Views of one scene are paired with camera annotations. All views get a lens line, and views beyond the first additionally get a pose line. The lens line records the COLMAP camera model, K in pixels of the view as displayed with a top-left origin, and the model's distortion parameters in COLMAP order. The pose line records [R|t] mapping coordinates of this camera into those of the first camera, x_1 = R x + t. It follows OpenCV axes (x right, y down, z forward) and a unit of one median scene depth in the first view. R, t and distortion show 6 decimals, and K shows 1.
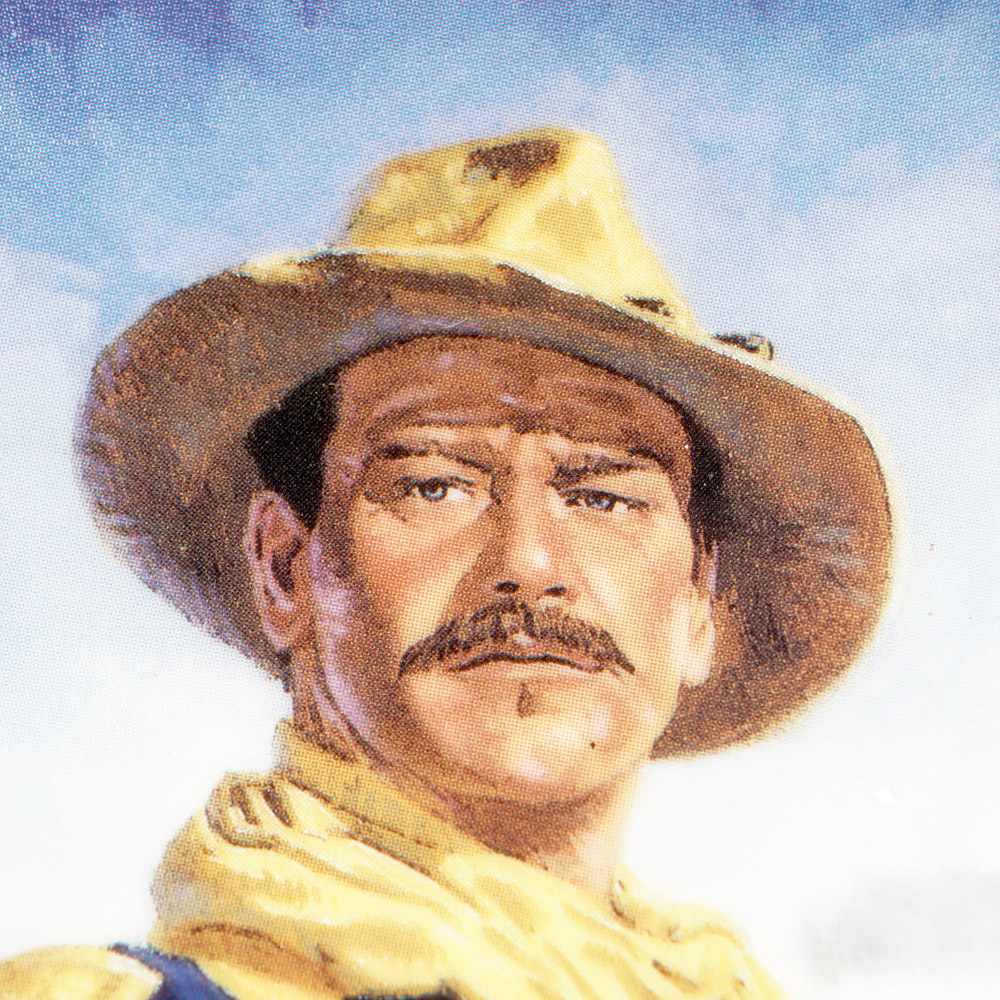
lens RADIAL K [[3192.4, 0, 500.0], [0, 3192.4, 500.0], [0, 0, 1]] dist [-0.009995, 0.020693]
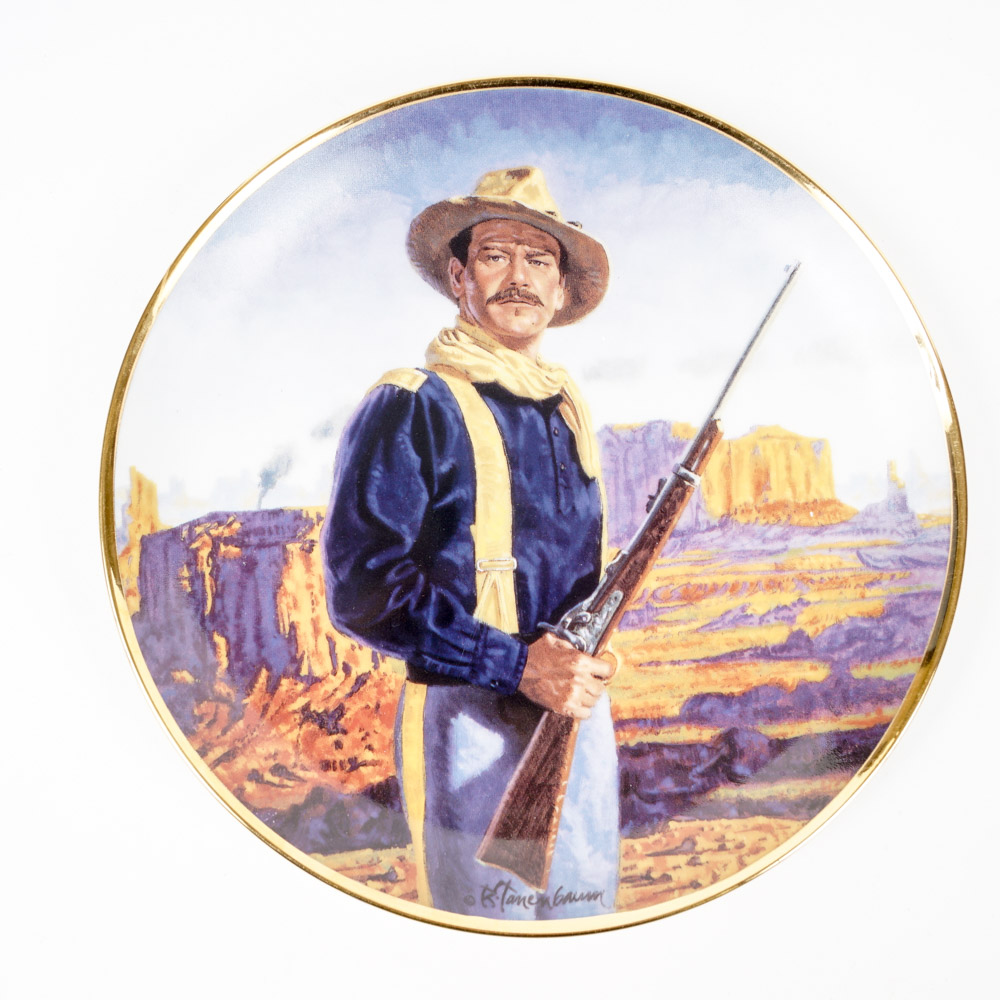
lens RADIAL K [[1254.0, 0, 500.0], [0, 1254.0, 500.0], [0, 0, 1]] dist [-0.097291, -0.006184]
pose [[0.999062, 0.032092, 0.029063, -0.051040], [-0.037450, 0.977388, 0.208109, -0.033460], [-0.021727, -0.209003, 0.977674, -0.594747]]
